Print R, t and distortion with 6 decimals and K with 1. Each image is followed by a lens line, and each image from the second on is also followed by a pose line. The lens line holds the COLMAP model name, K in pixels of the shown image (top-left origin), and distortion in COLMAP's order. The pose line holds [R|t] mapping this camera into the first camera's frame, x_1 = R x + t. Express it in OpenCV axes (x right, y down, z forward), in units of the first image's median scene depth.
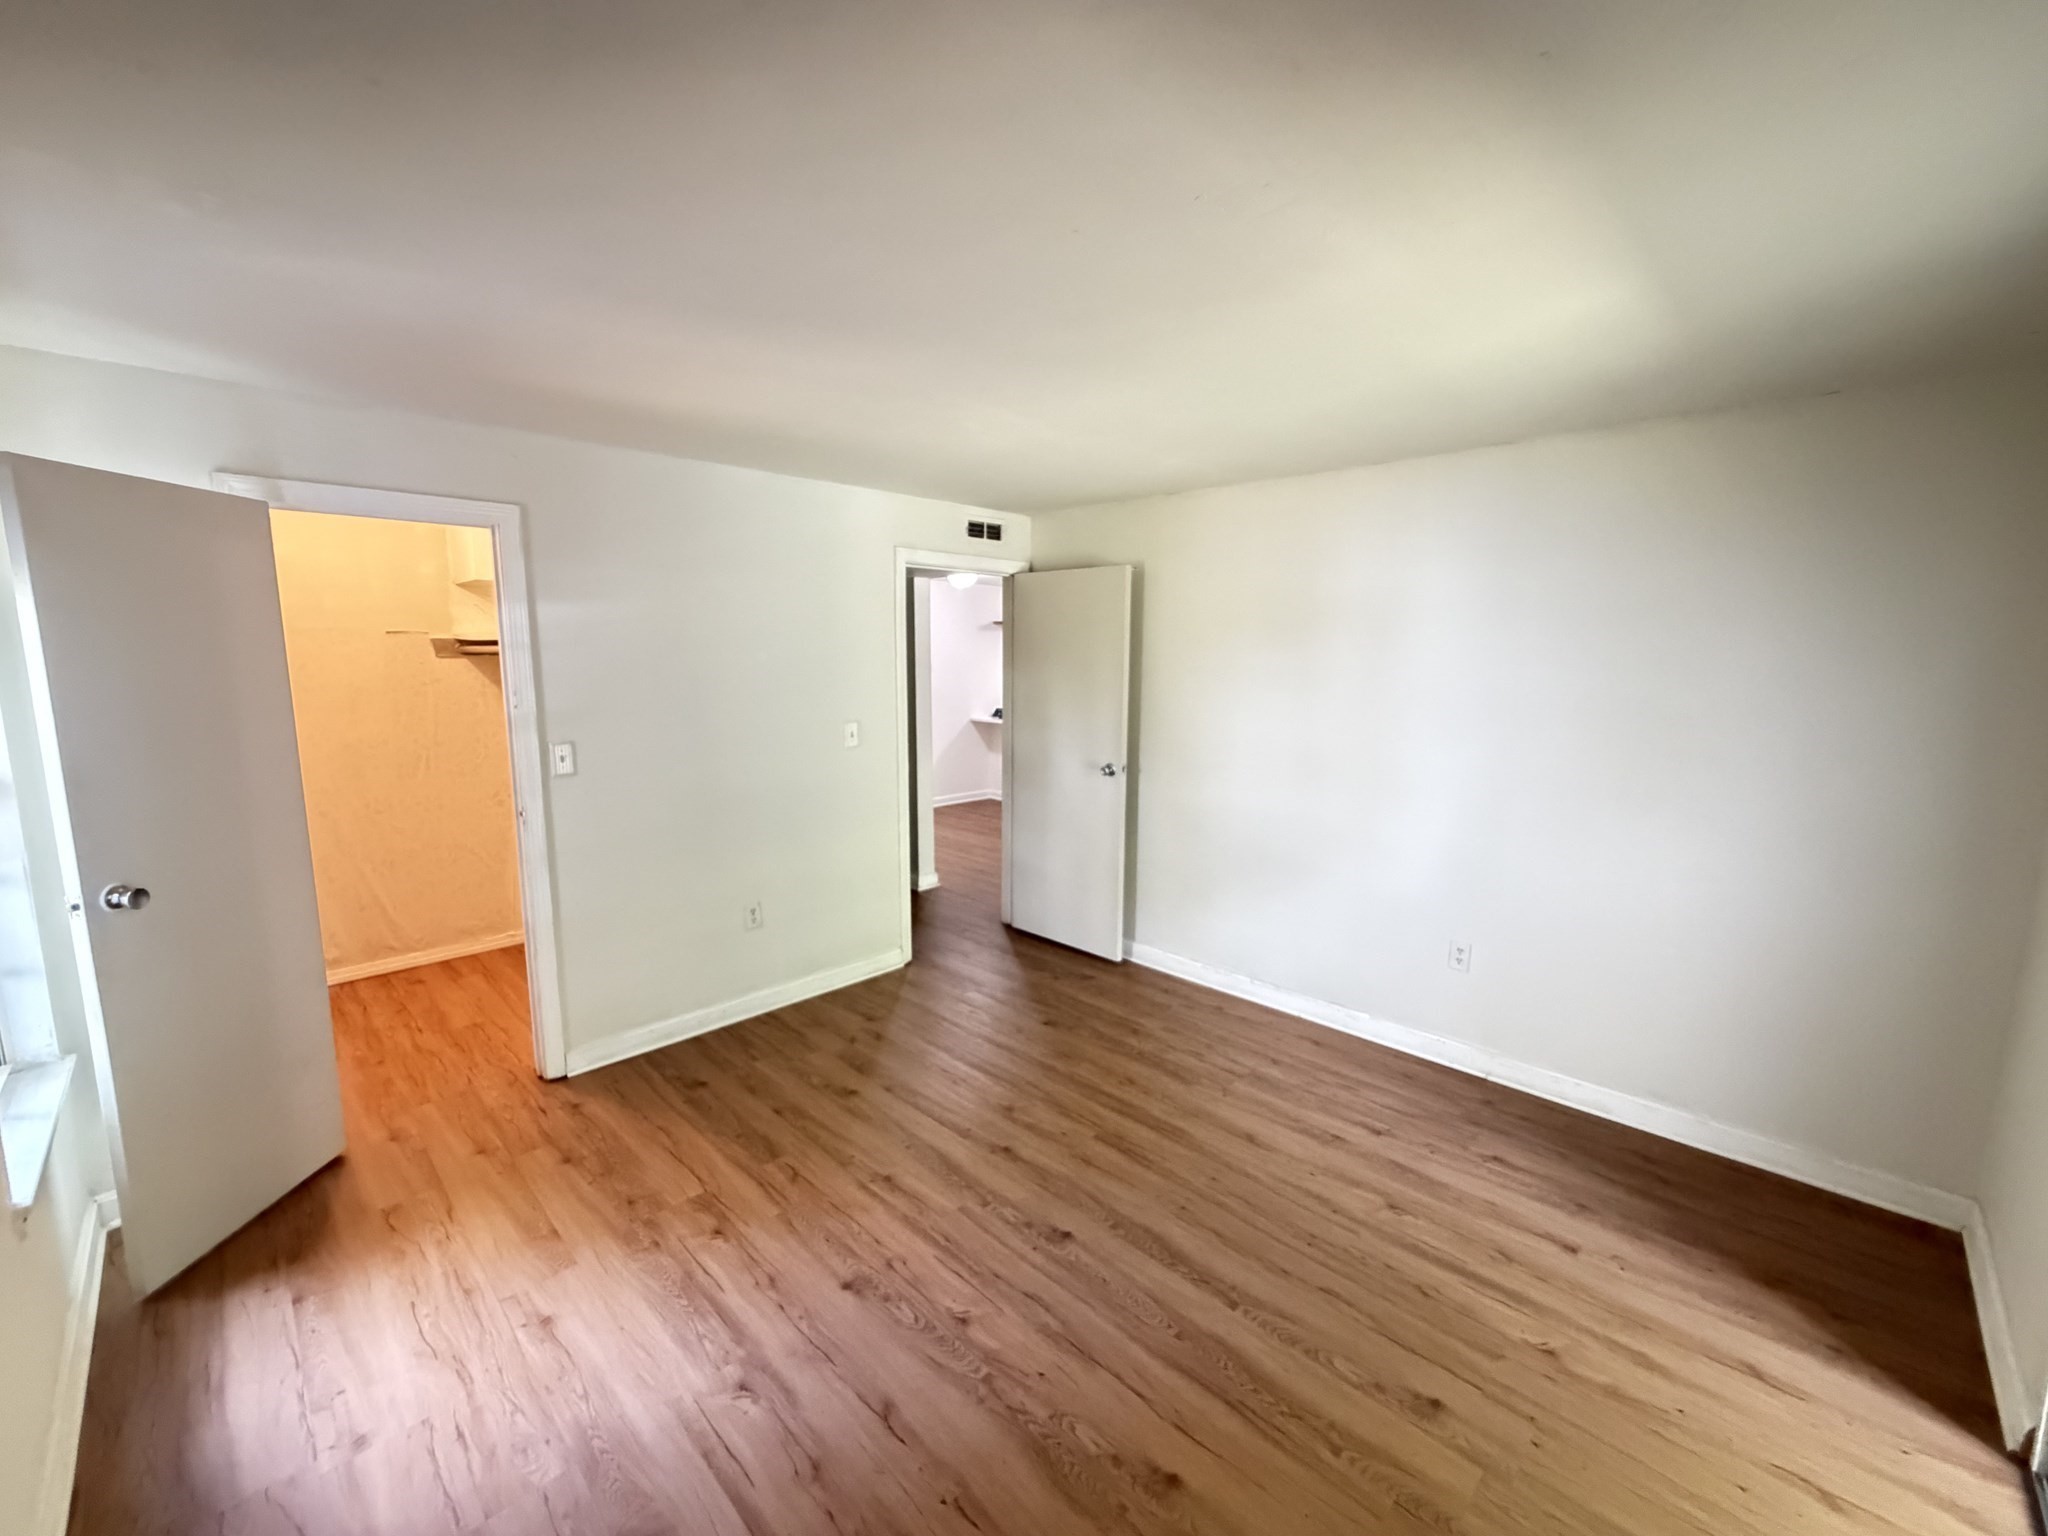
lens RADIAL K [[821.4, 0, 1024.3], [0, 821.4, 767.3], [0, 0, 1]] dist [-0.000087, -0.000017]
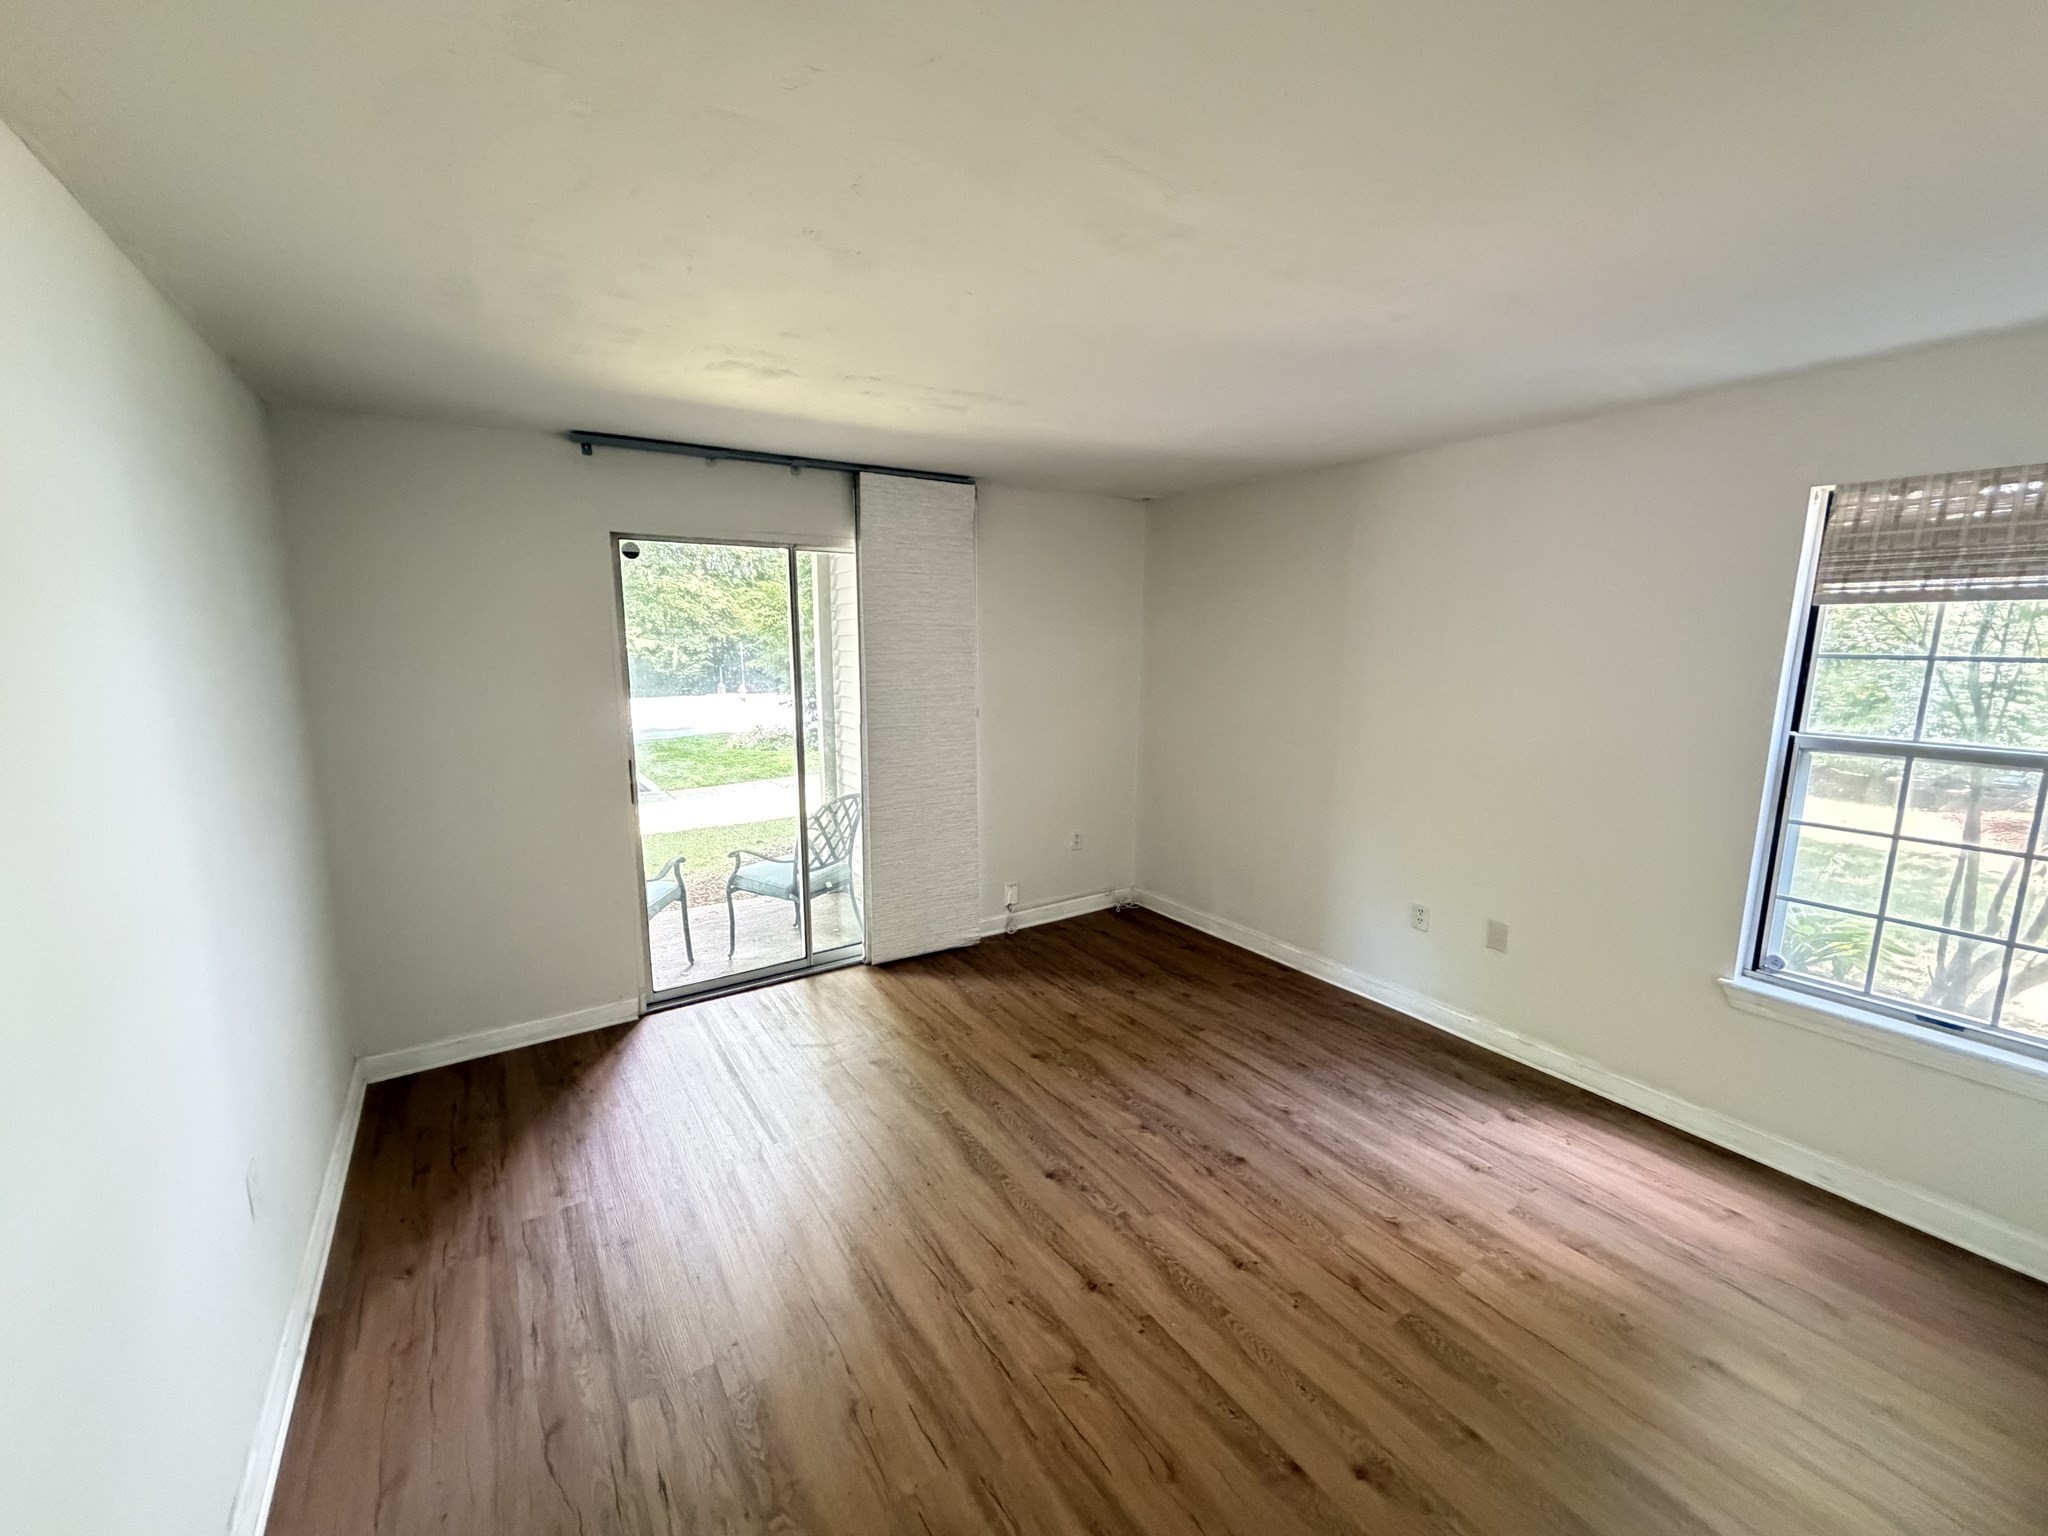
lens RADIAL K [[821.4, 0, 1023.7], [0, 821.4, 766.4], [0, 0, 1]] dist [-0.000087, -0.000017]
pose [[-0.980473, -0.037407, 0.193065, -0.108828], [0.023244, 0.952817, 0.302654, -0.291043], [-0.195277, 0.301231, -0.933342, 1.946352]]
